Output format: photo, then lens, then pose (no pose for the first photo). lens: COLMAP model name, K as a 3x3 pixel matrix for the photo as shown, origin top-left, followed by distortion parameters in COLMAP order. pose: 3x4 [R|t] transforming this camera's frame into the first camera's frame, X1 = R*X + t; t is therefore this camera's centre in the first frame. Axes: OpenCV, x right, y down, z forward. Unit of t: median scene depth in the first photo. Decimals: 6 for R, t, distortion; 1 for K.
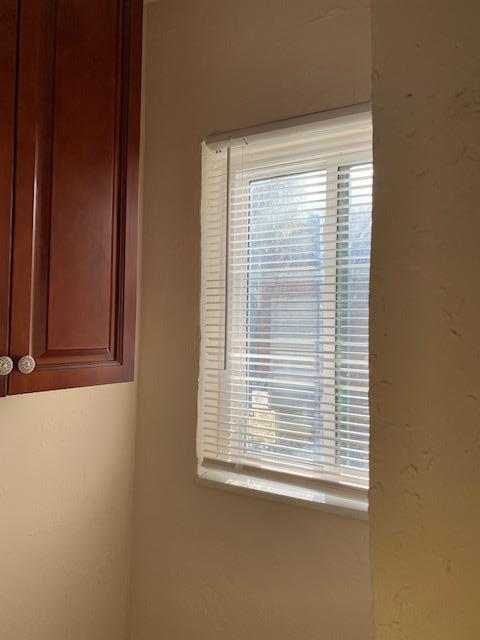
lens RADIAL K [[485.5, 0, 237.0], [0, 485.5, 315.7], [0, 0, 1]] dist [0.022295, -0.014490]
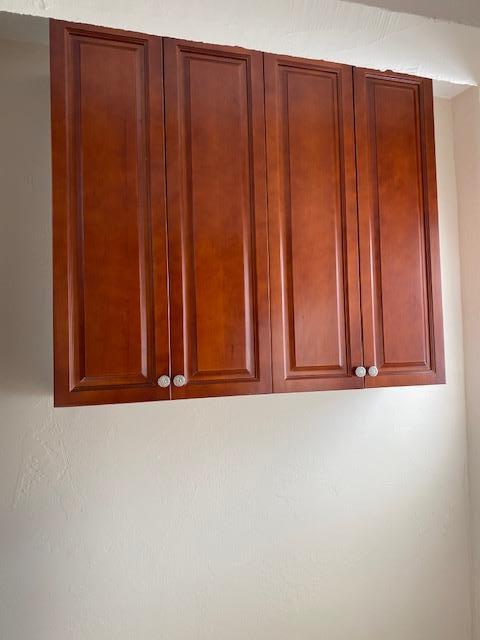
lens RADIAL K [[485.5, 0, 235.9], [0, 485.5, 319.3], [0, 0, 1]] dist [0.022295, -0.014490]
pose [[0.770759, -0.061242, -0.634176, 0.273745], [0.054096, 0.998066, -0.030635, -0.053926], [0.634826, -0.010694, 0.772581, -0.588449]]
